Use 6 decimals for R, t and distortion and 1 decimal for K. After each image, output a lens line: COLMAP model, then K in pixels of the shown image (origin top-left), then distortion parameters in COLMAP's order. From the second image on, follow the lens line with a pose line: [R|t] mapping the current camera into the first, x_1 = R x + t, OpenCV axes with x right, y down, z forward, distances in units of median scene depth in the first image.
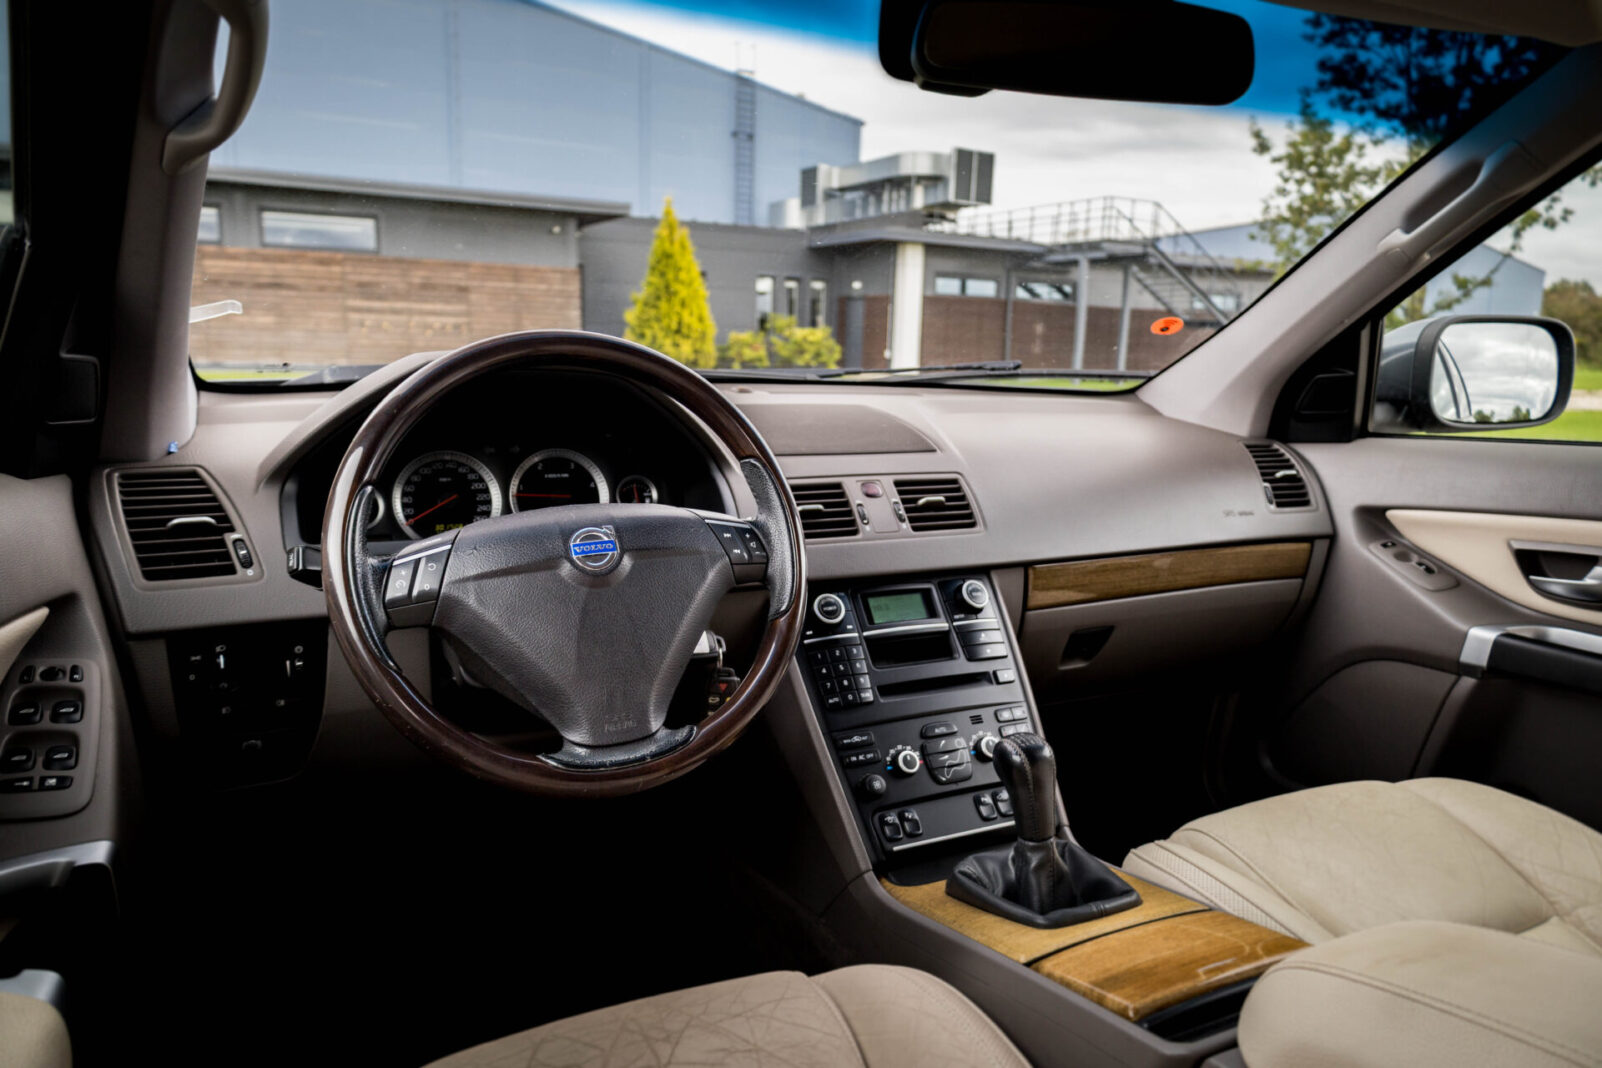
lens RADIAL K [[1036.9, 0, 807.5], [0, 1036.9, 534.0], [0, 0, 1]] dist [0.021910, -0.003849]
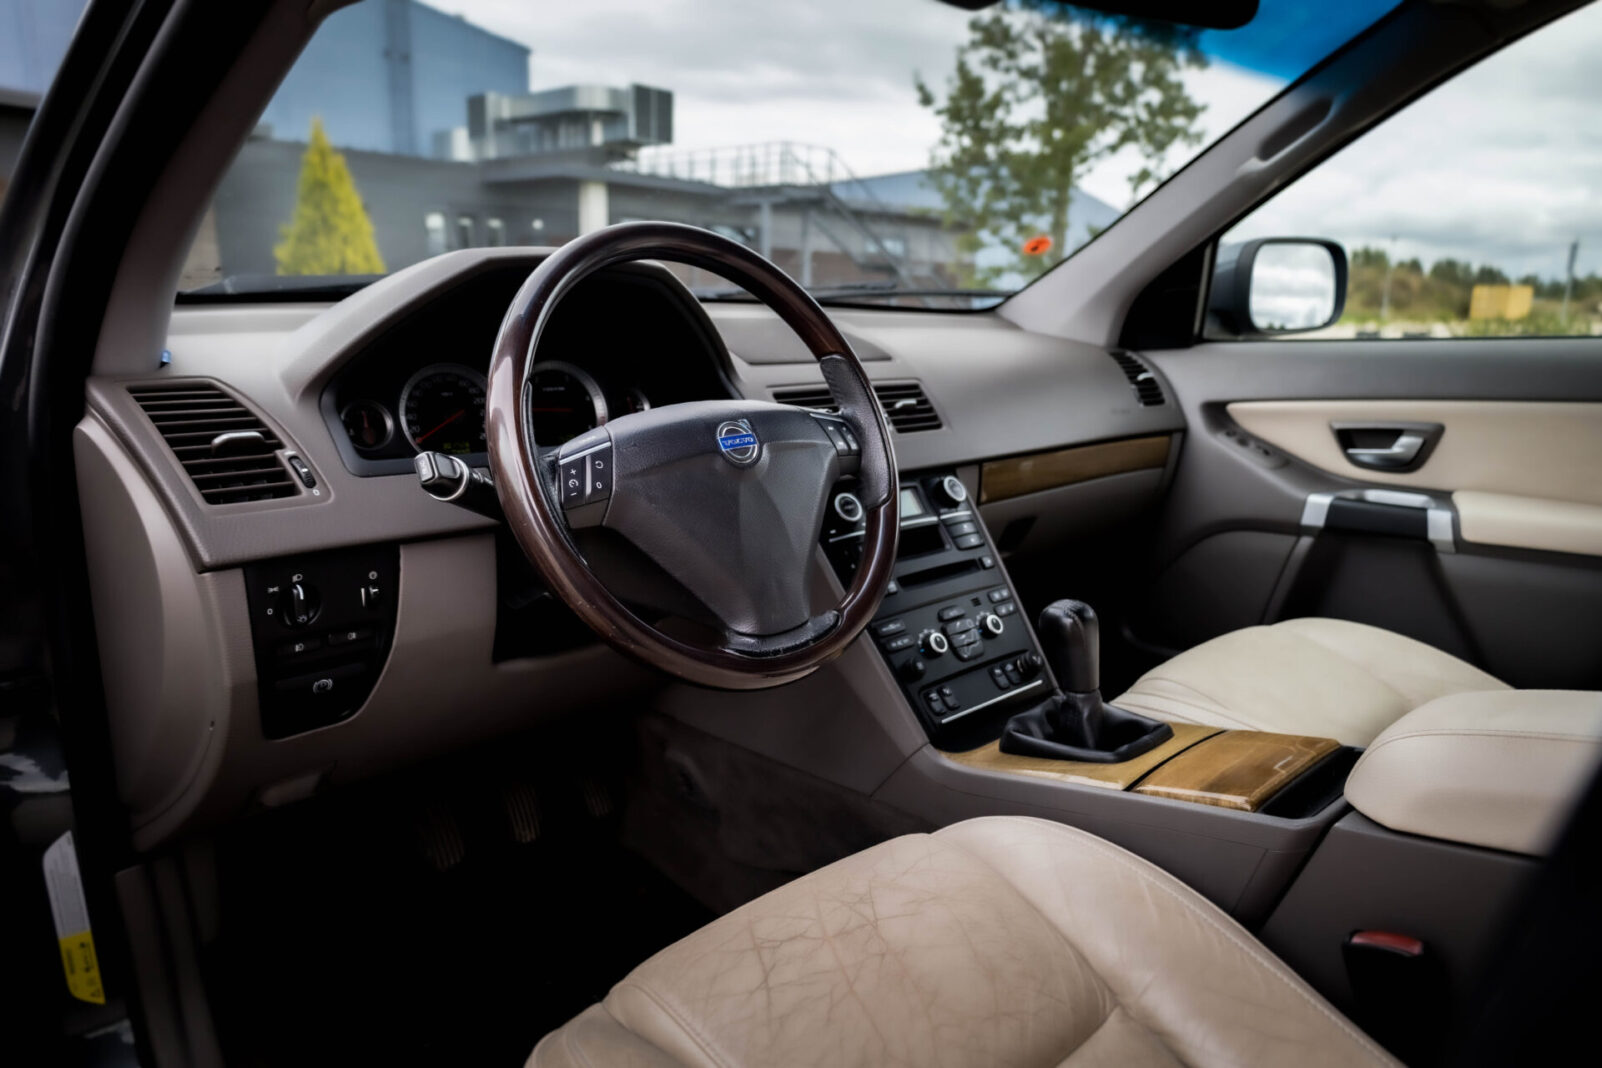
lens RADIAL K [[1036.9, 0, 808.8], [0, 1036.9, 533.8], [0, 0, 1]] dist [0.021910, -0.003849]
pose [[0.954442, -0.070135, 0.290037, -0.240261], [0.055162, 0.996703, 0.059492, 0.025848], [-0.293254, -0.040783, 0.955164, 0.013504]]
